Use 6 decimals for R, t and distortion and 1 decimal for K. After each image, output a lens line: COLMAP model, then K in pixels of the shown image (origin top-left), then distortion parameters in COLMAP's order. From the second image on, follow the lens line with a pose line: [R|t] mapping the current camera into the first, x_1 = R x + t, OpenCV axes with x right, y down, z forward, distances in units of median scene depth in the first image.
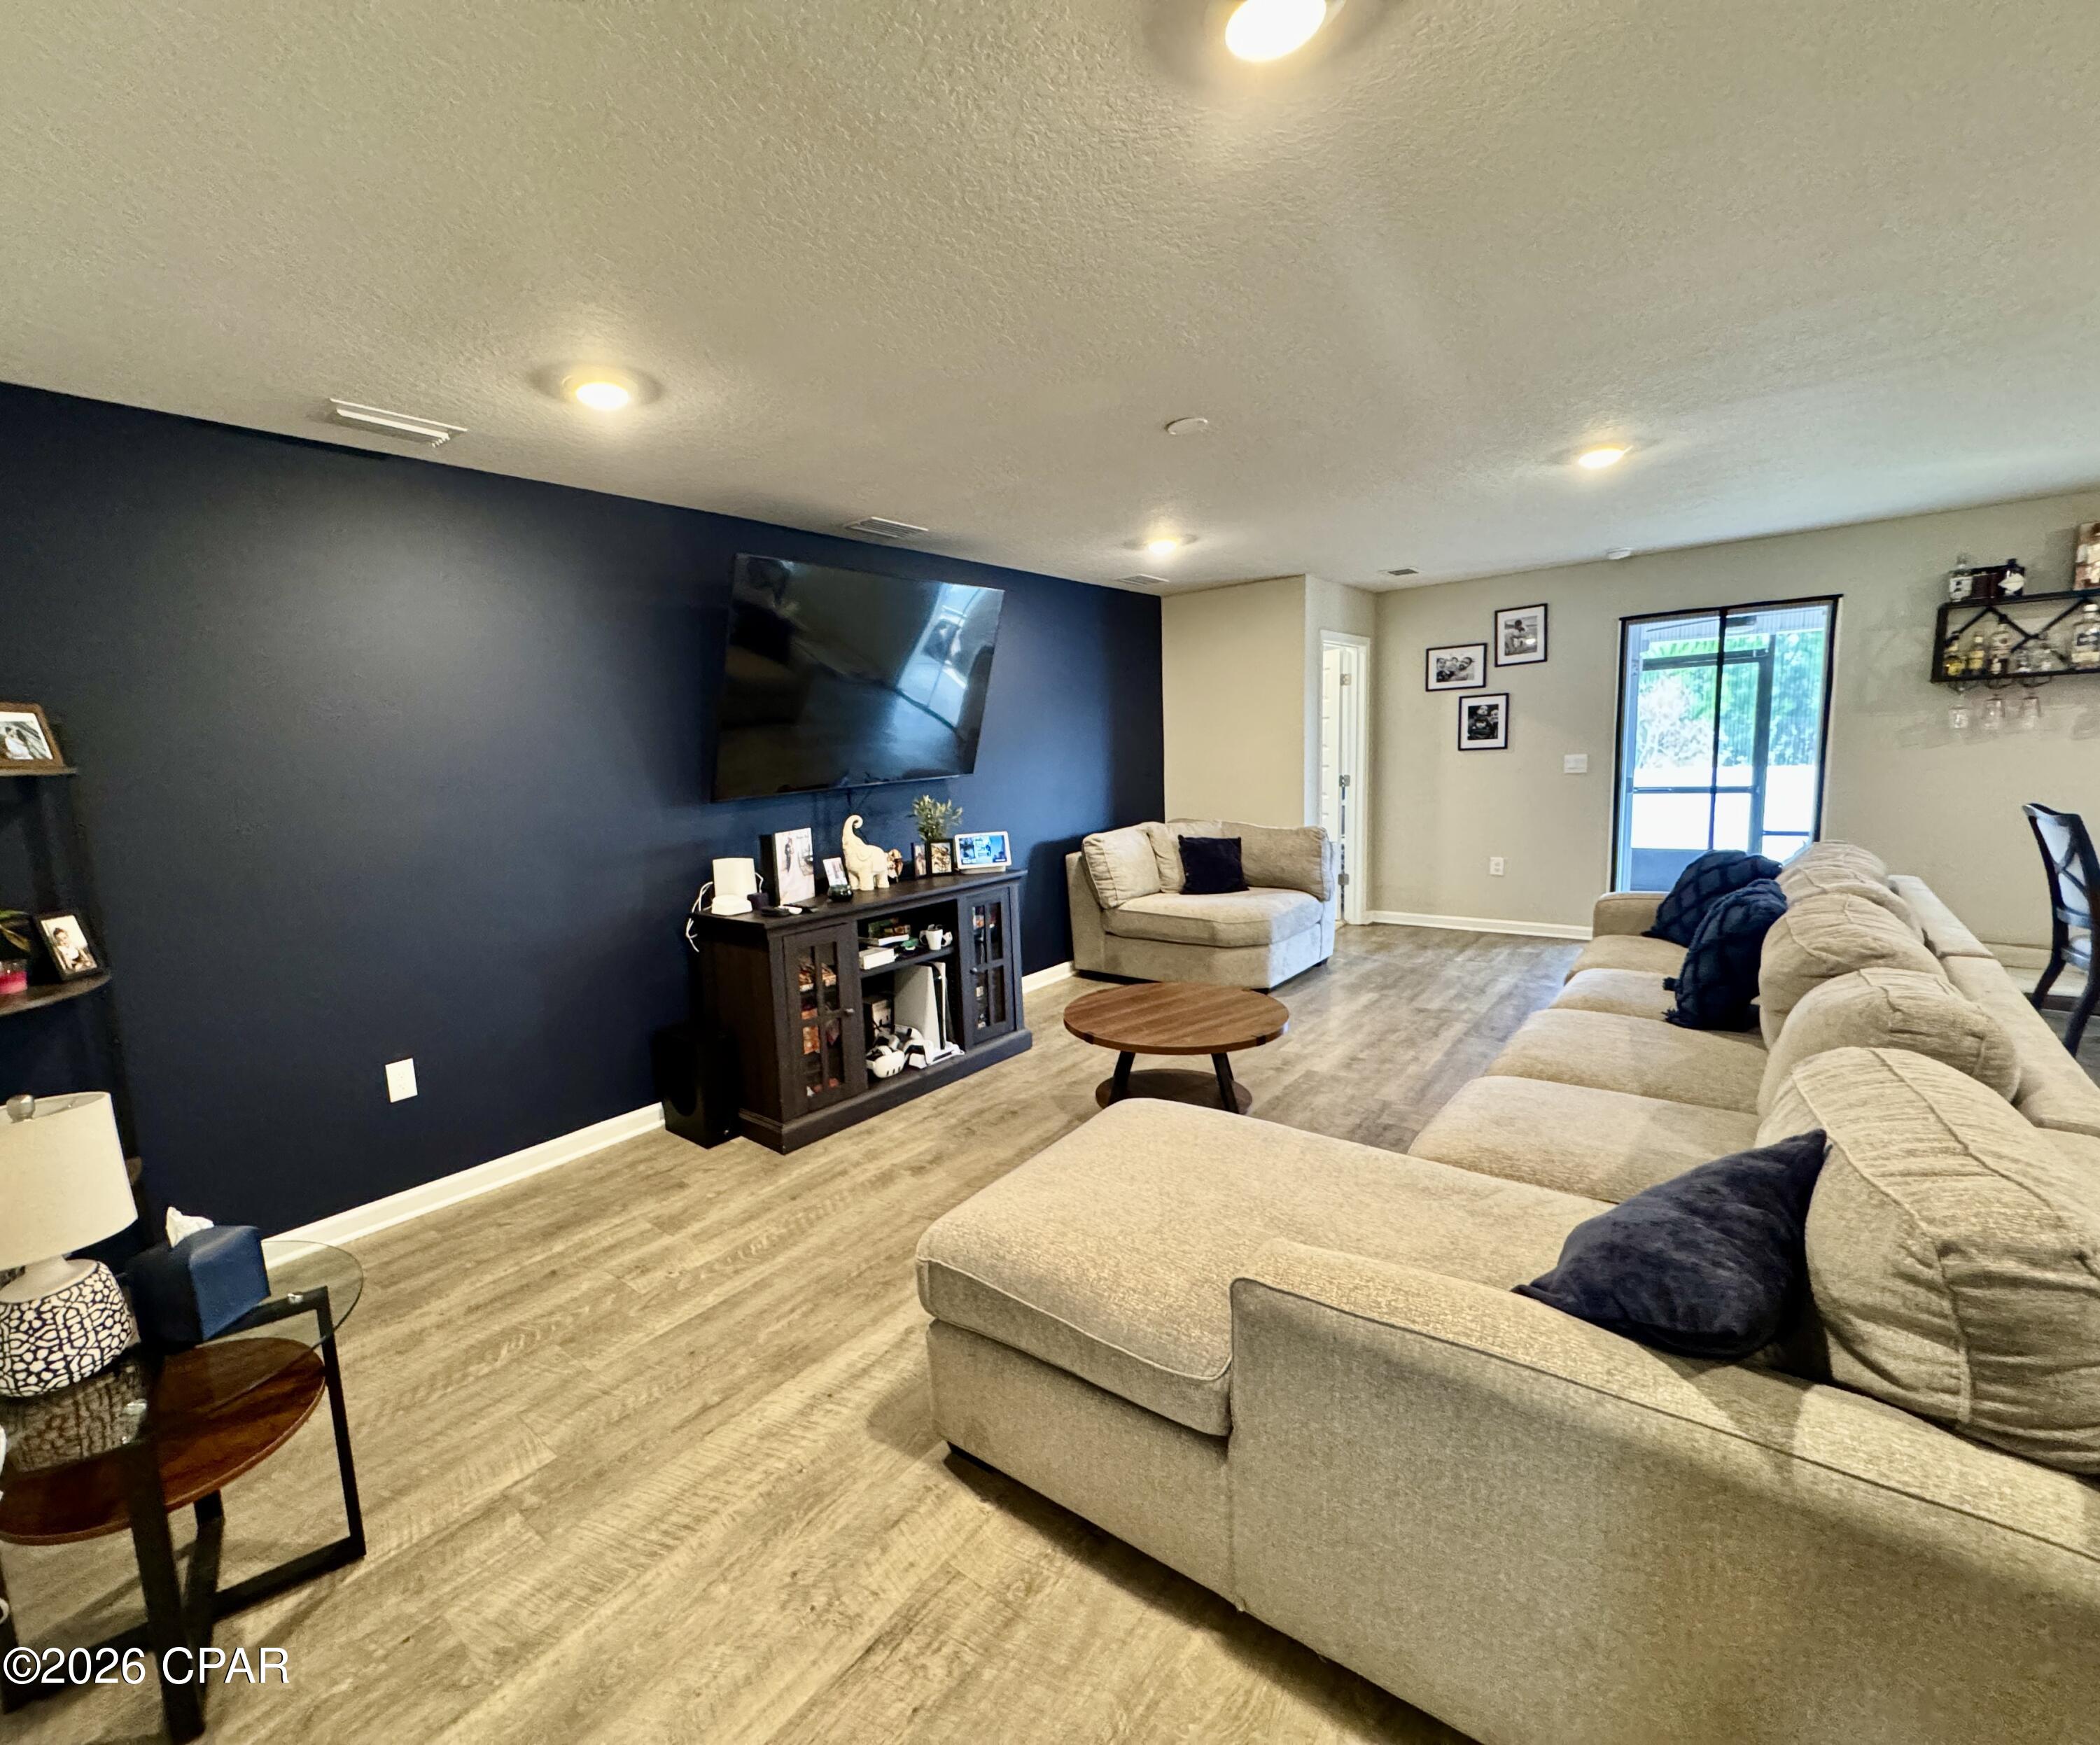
lens RADIAL K [[929.1, 0, 935.1], [0, 929.1, 877.7], [0, 0, 1]] dist [-0.003842, 0.000308]
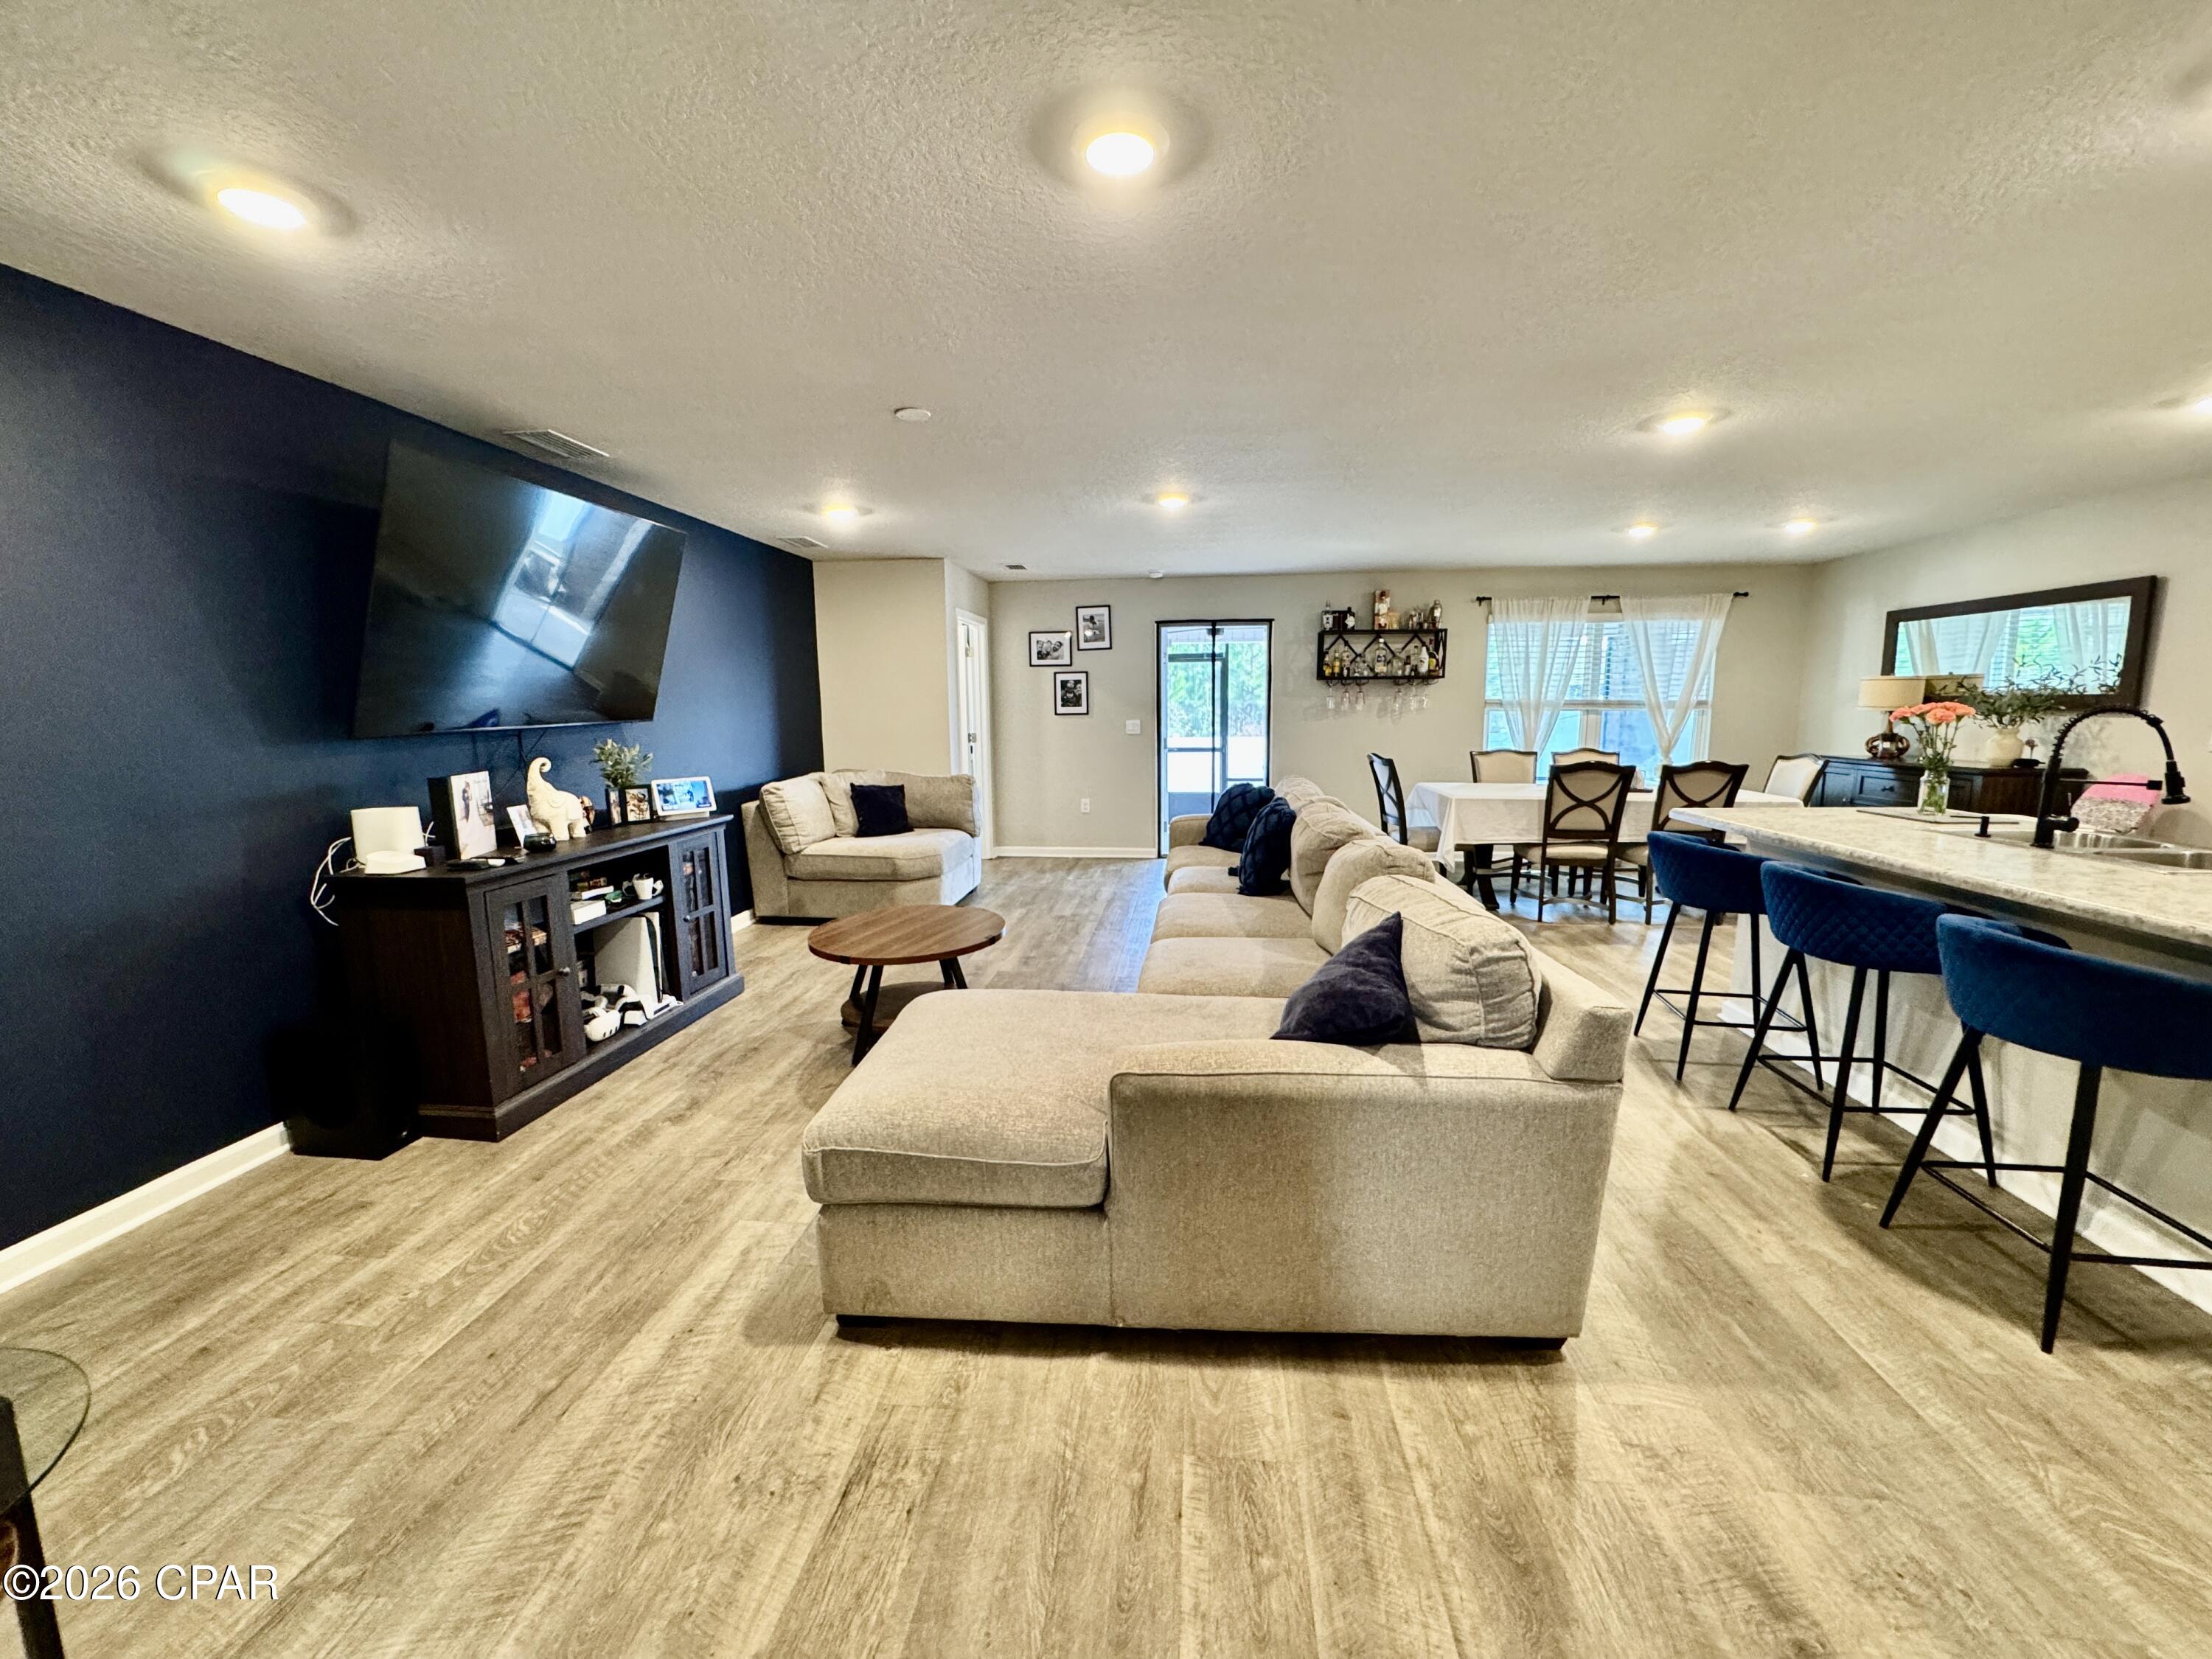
lens RADIAL K [[883.5, 0, 1108.0], [0, 883.5, 834.0], [0, 0, 1]] dist [-0.002662, -0.000245]
pose [[0.806169, -0.046504, 0.589855, -0.151588], [0.049894, 0.998699, 0.010546, 0.025005], [-0.589578, 0.020929, 0.807441, -0.012160]]
